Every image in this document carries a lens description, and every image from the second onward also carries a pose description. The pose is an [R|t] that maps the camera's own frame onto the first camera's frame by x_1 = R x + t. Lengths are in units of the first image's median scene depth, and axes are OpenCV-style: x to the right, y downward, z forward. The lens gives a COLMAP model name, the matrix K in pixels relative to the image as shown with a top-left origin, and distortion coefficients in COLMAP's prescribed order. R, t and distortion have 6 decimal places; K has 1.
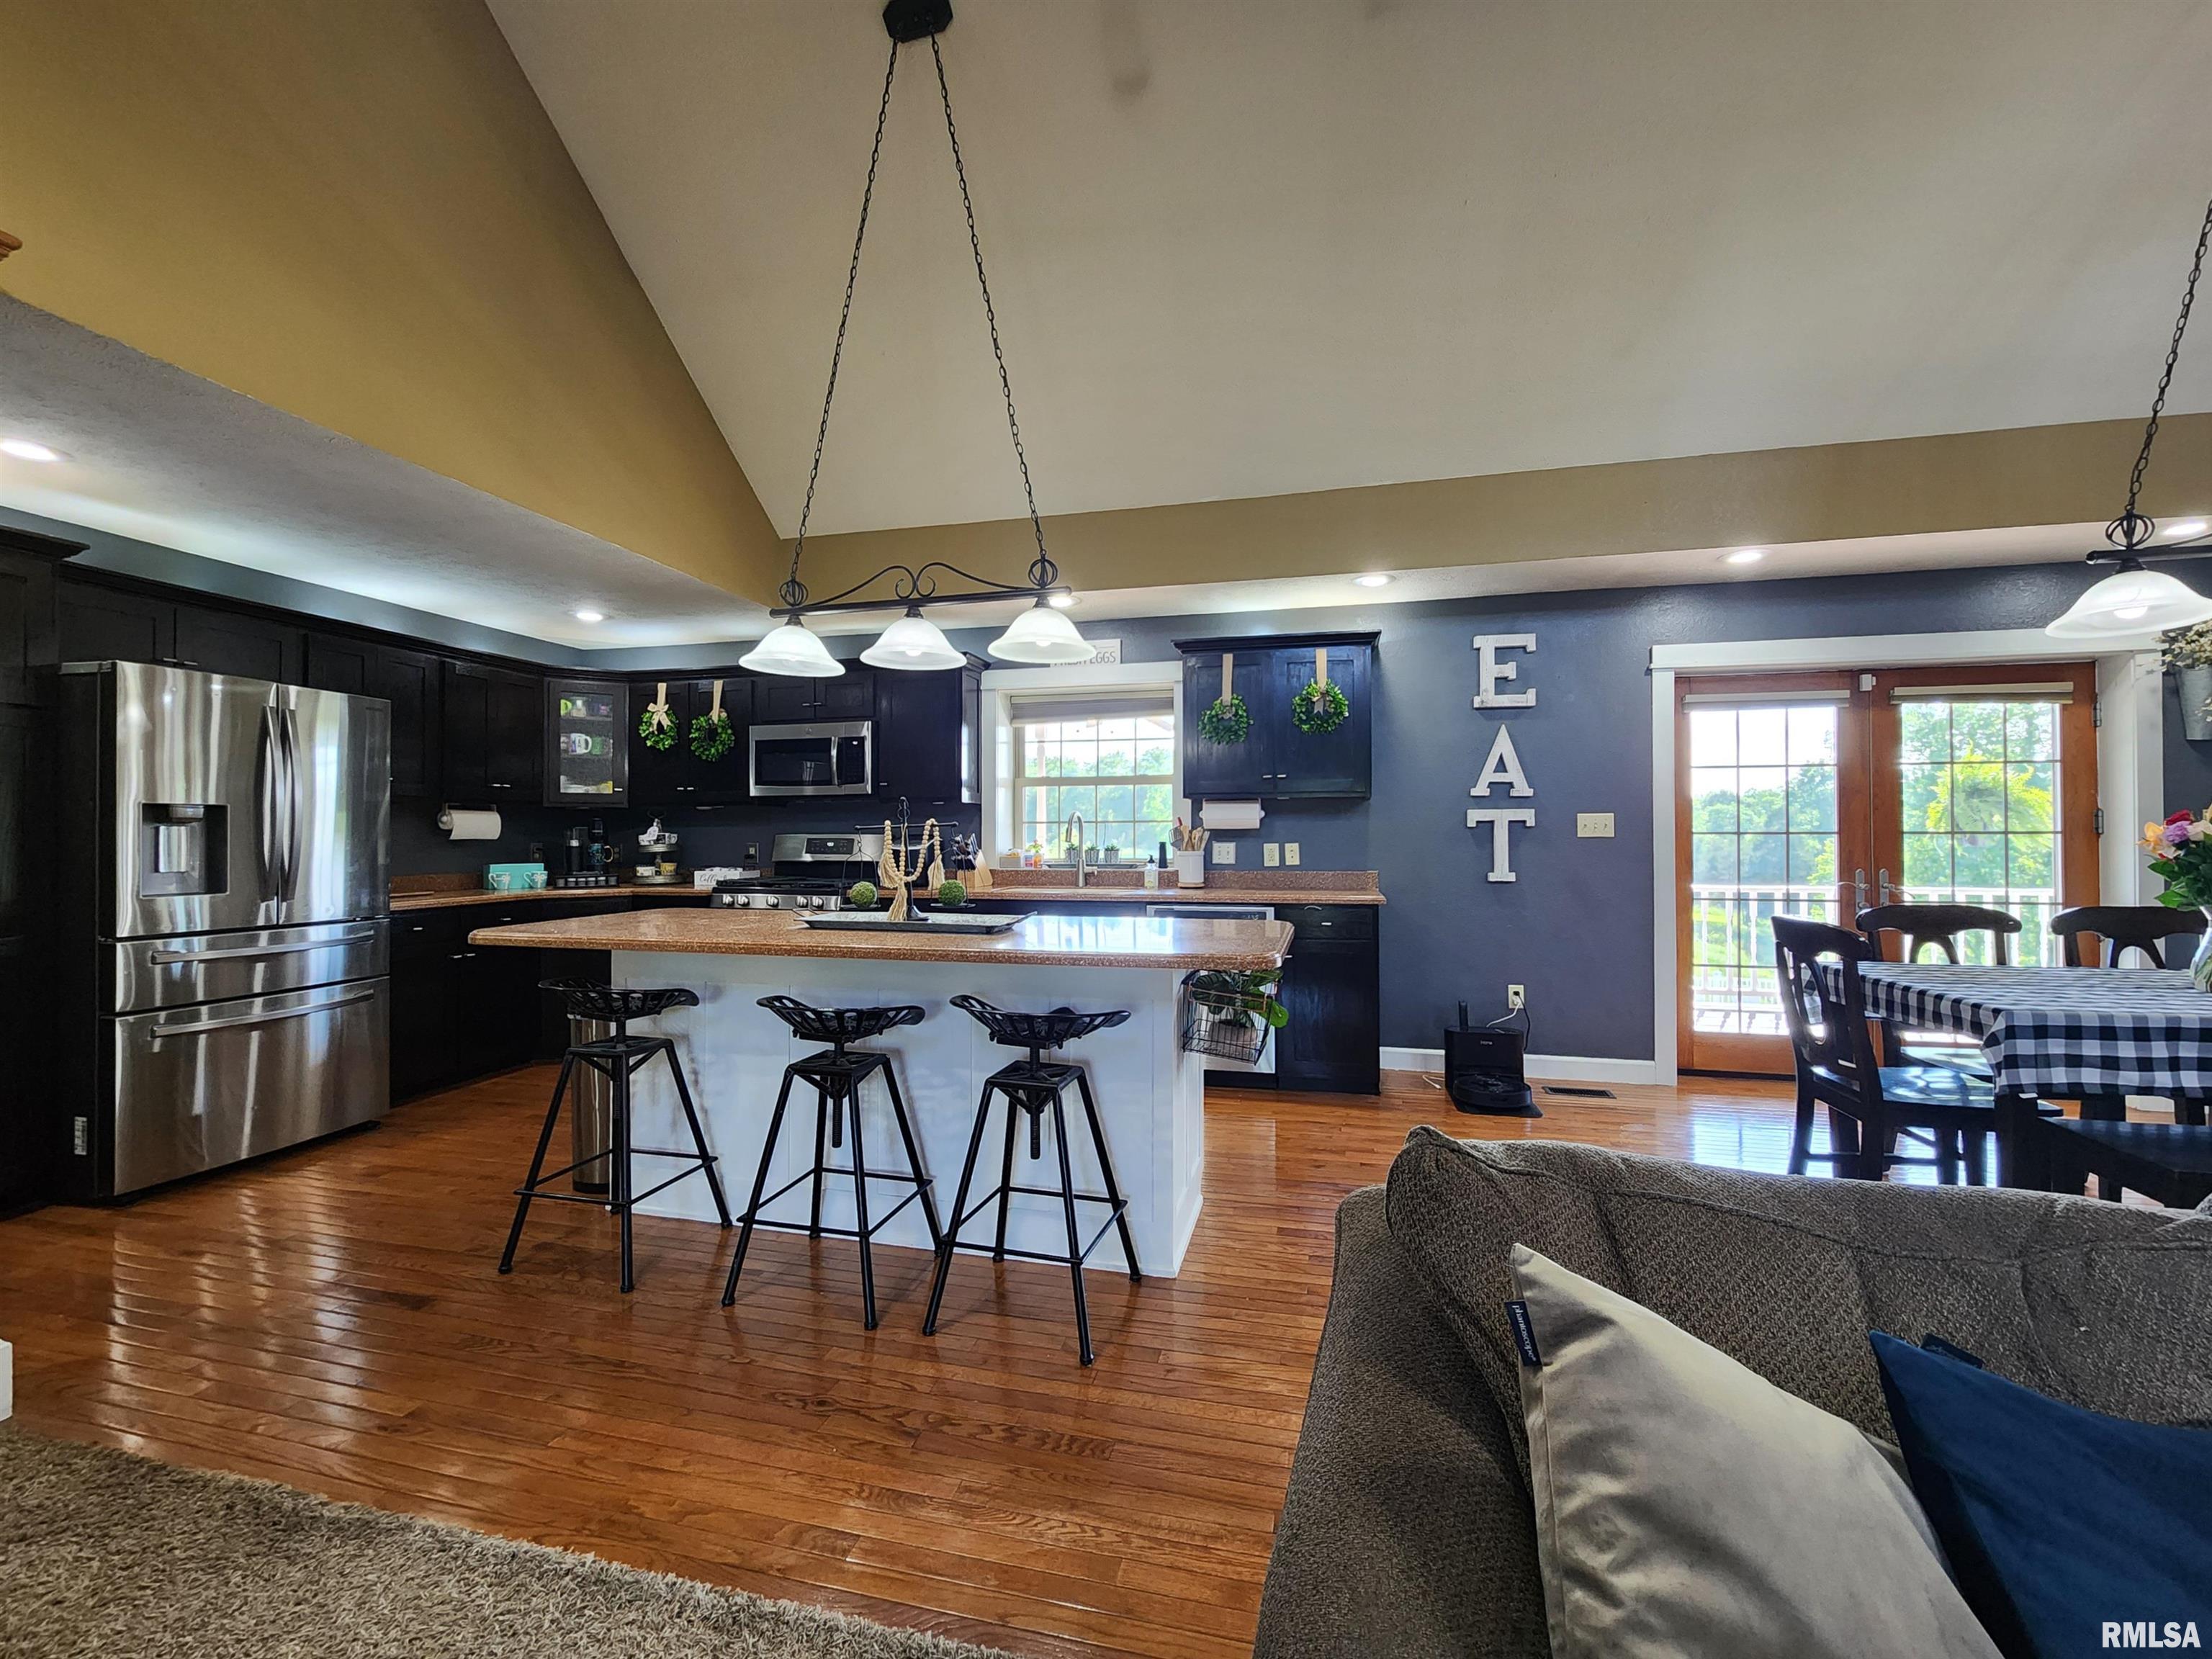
lens RADIAL K [[924.3, 0, 1099.7], [0, 924.3, 821.1], [0, 0, 1]] dist [0.000289, 0.000428]
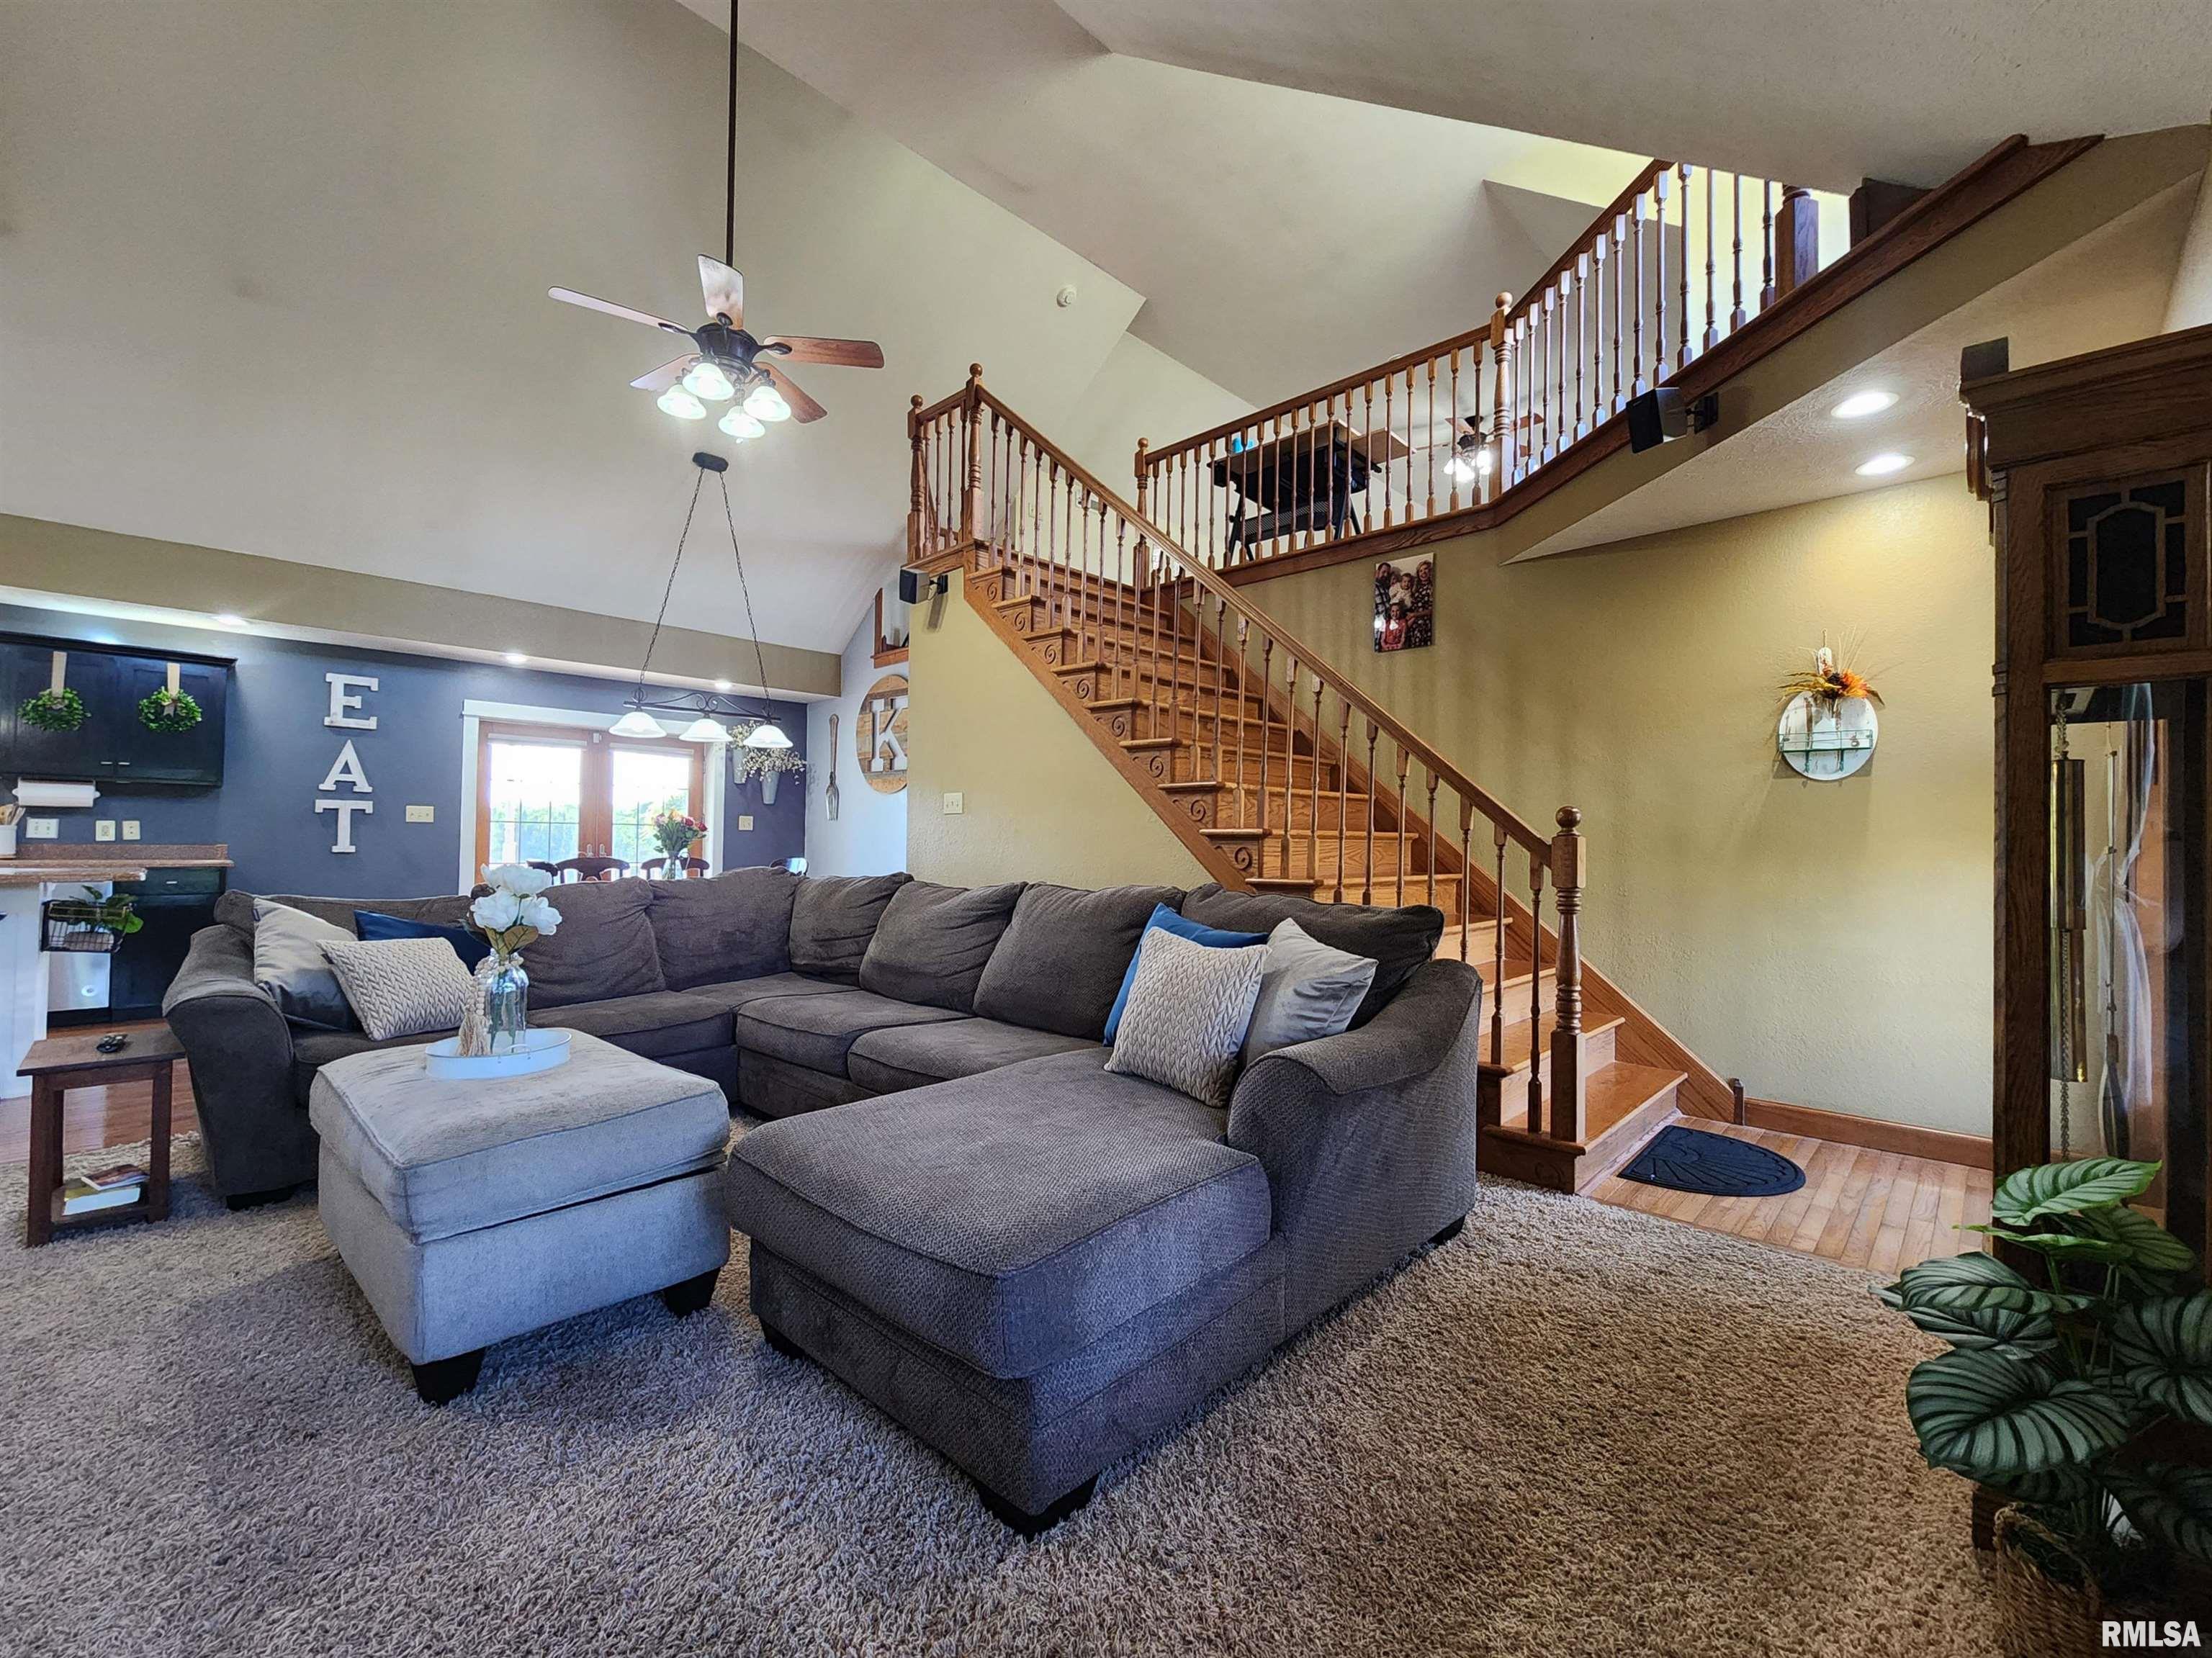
lens RADIAL K [[924.3, 0, 1097.9], [0, 924.3, 823.2], [0, 0, 1]] dist [0.000289, 0.000428]
pose [[0.503034, 0.028089, 0.863810, -0.197774], [-0.019502, 0.999586, -0.021147, 0.028891], [-0.864046, -0.006208, 0.503374, -0.682277]]
